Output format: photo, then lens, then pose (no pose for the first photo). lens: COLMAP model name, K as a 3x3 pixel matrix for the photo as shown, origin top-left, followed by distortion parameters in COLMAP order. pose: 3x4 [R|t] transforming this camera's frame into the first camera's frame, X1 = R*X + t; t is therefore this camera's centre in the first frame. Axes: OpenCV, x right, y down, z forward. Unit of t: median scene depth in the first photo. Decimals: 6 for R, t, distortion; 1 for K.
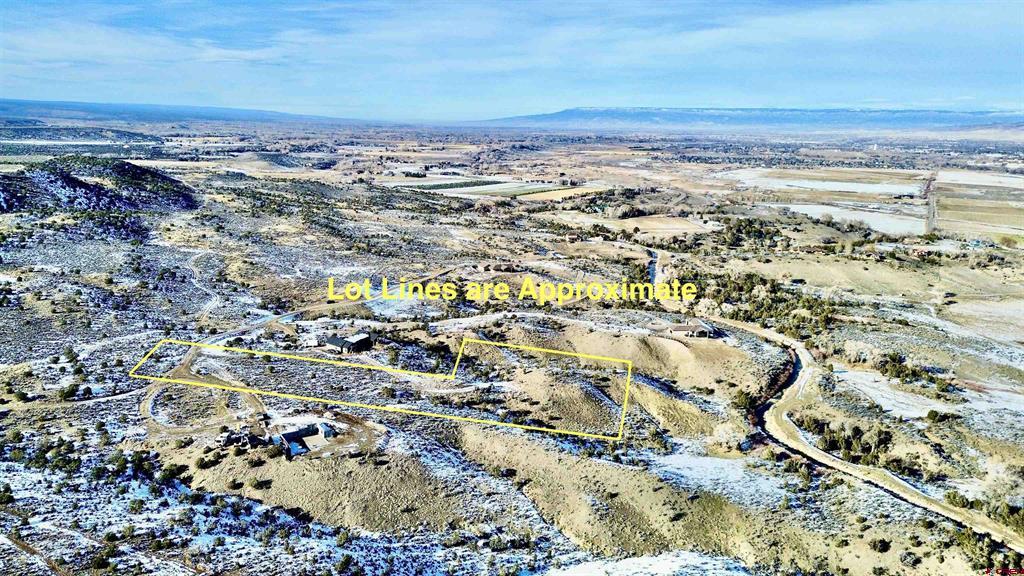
lens RADIAL K [[722.6, 0, 511.6], [0, 722.6, 292.4], [0, 0, 1]] dist [0.084017, -0.091566]
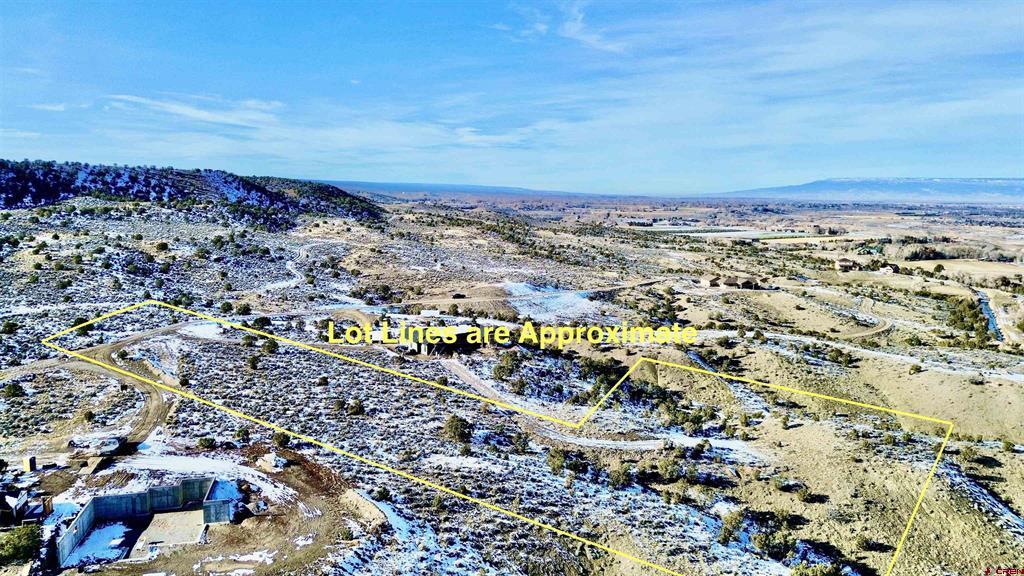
lens RADIAL K [[722.6, 0, 511.6], [0, 722.6, 292.4], [0, 0, 1]] dist [0.084017, -0.091566]
pose [[0.950012, 0.037463, -0.309959, -0.004694], [-0.068269, 0.993677, -0.089141, 0.068017], [0.304659, 0.105846, 0.946562, 0.430649]]
